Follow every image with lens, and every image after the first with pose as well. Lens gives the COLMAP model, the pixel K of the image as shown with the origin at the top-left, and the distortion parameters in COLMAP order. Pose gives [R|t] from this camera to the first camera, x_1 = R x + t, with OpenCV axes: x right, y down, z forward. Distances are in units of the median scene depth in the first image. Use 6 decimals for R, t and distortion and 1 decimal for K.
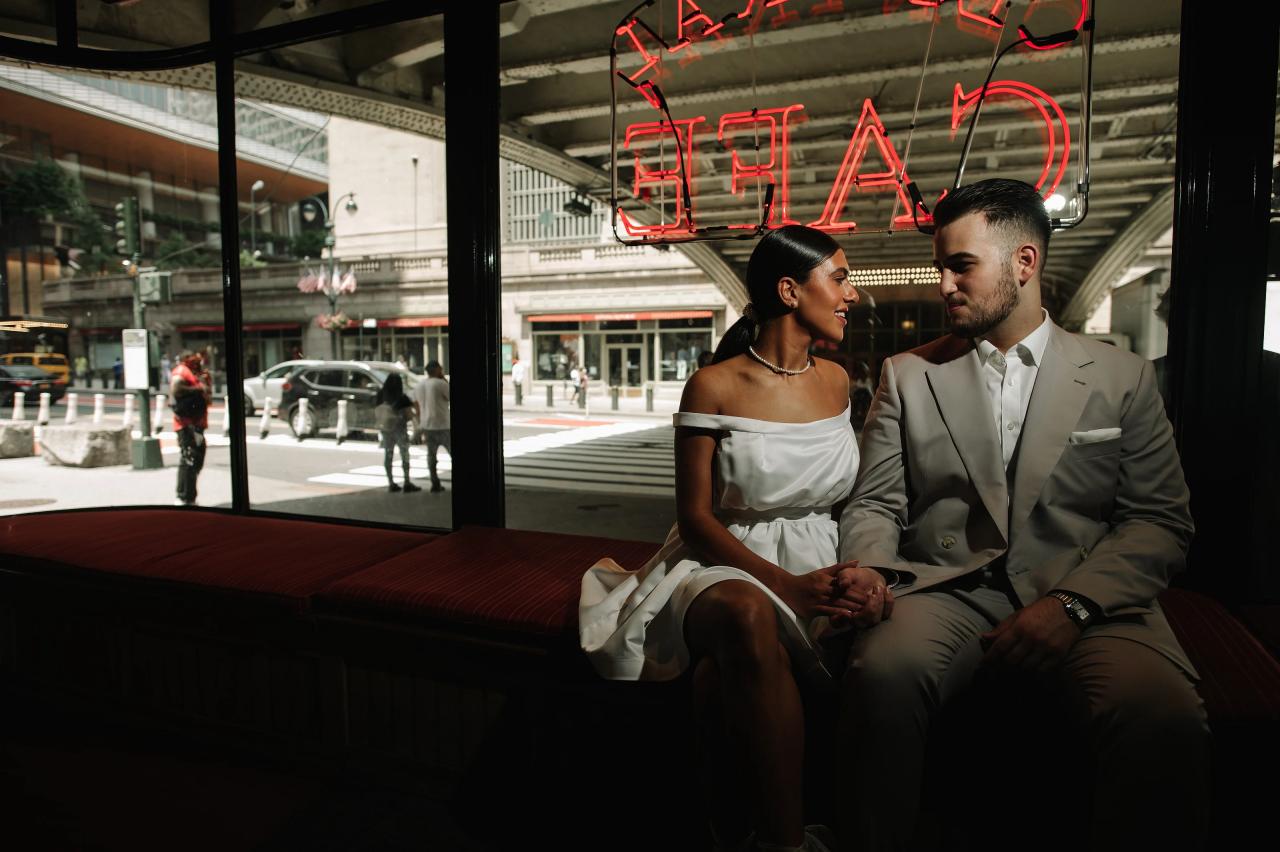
lens RADIAL K [[787.7, 0, 640.0], [0, 787.7, 426.0], [0, 0, 1]] dist [-0.024340, 0.001508]
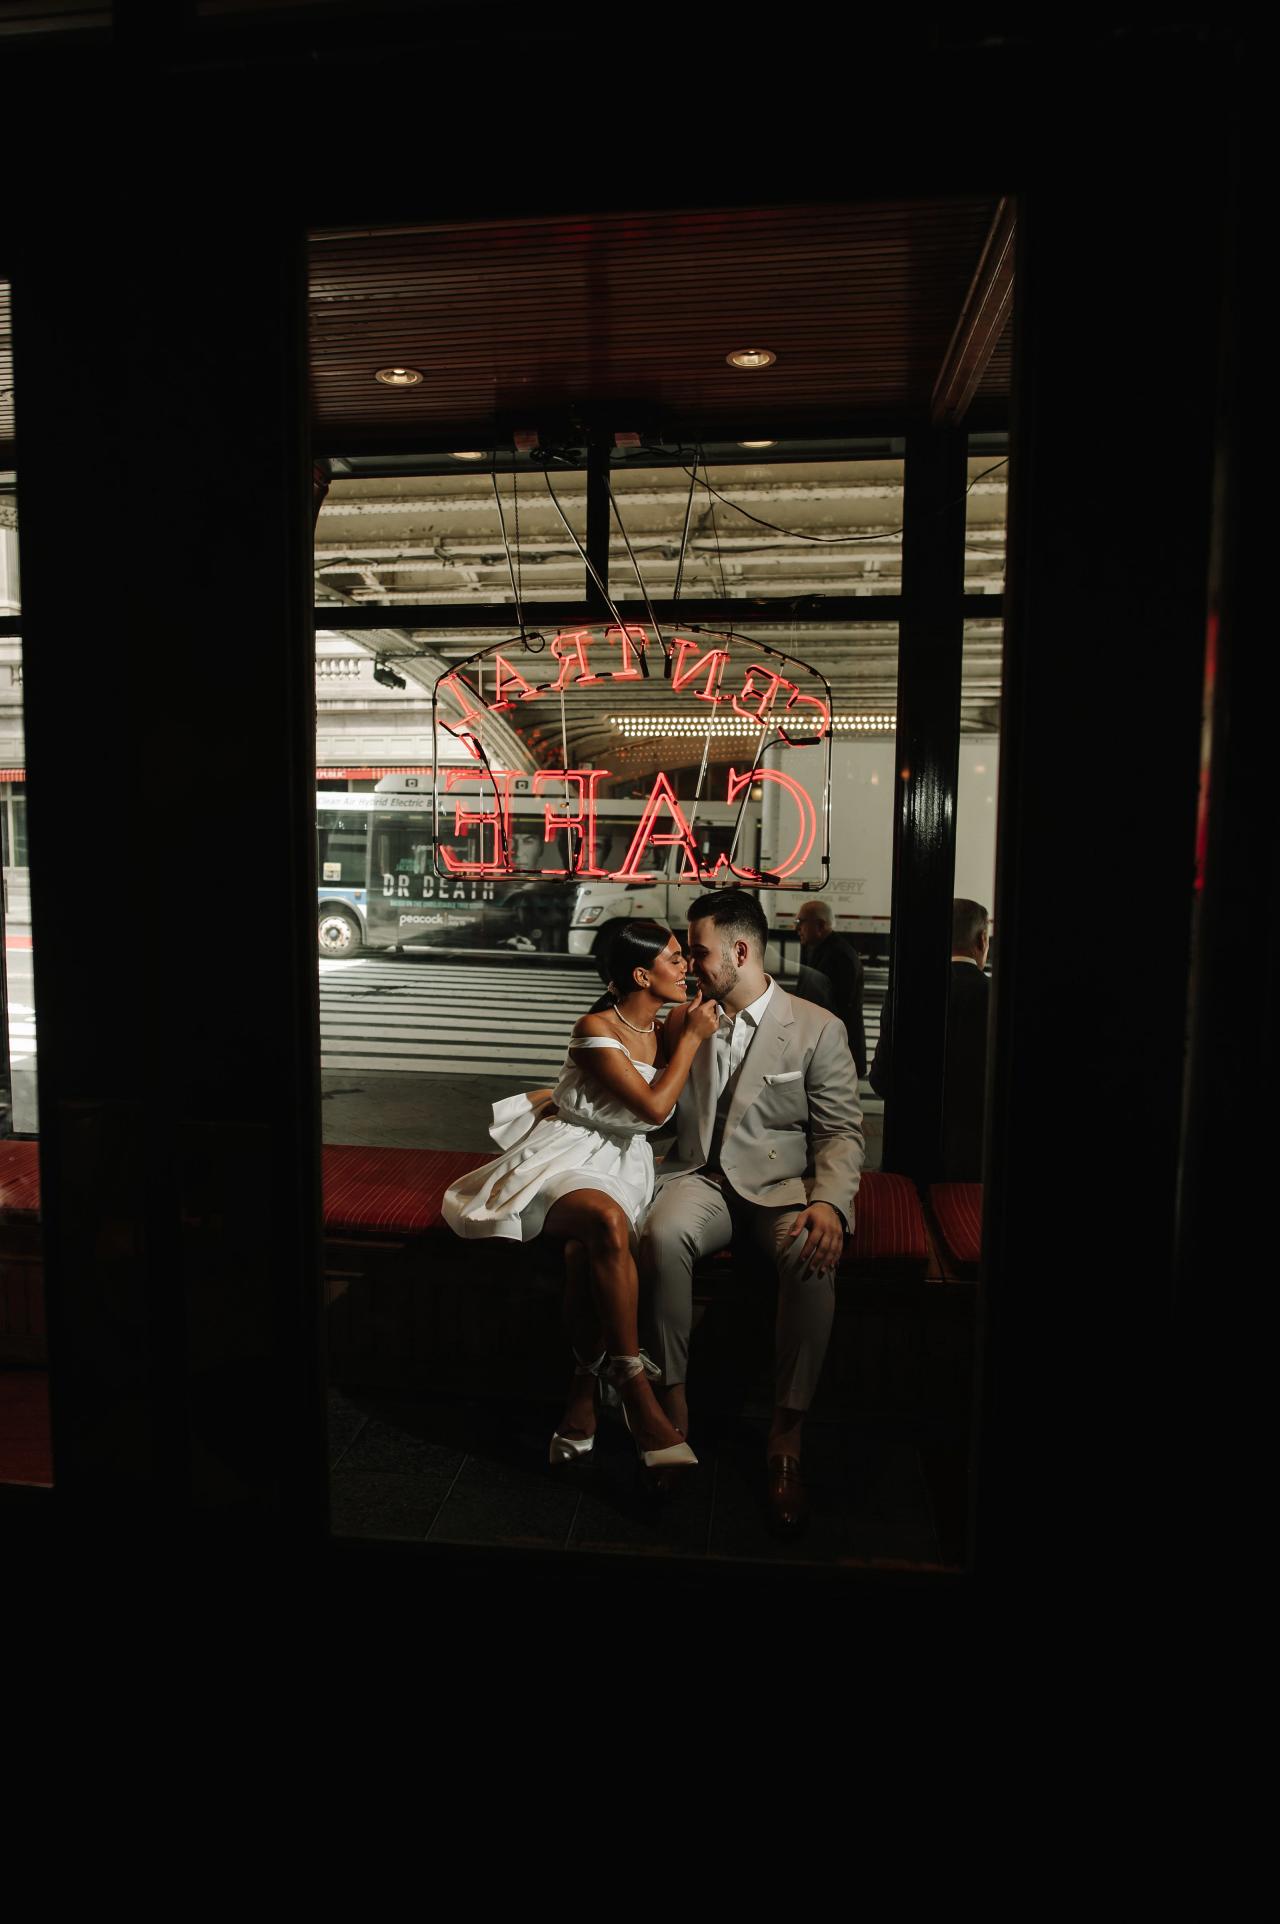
lens RADIAL K [[1262.3, 0, 640.0], [0, 1262.3, 962.0], [0, 0, 1]] dist [-0.011330, 0.000605]
pose [[0.973561, -0.007890, 0.228292, -0.020455], [0.003686, 0.999816, 0.018836, -0.019268], [-0.228399, -0.017497, 0.973410, -0.098530]]
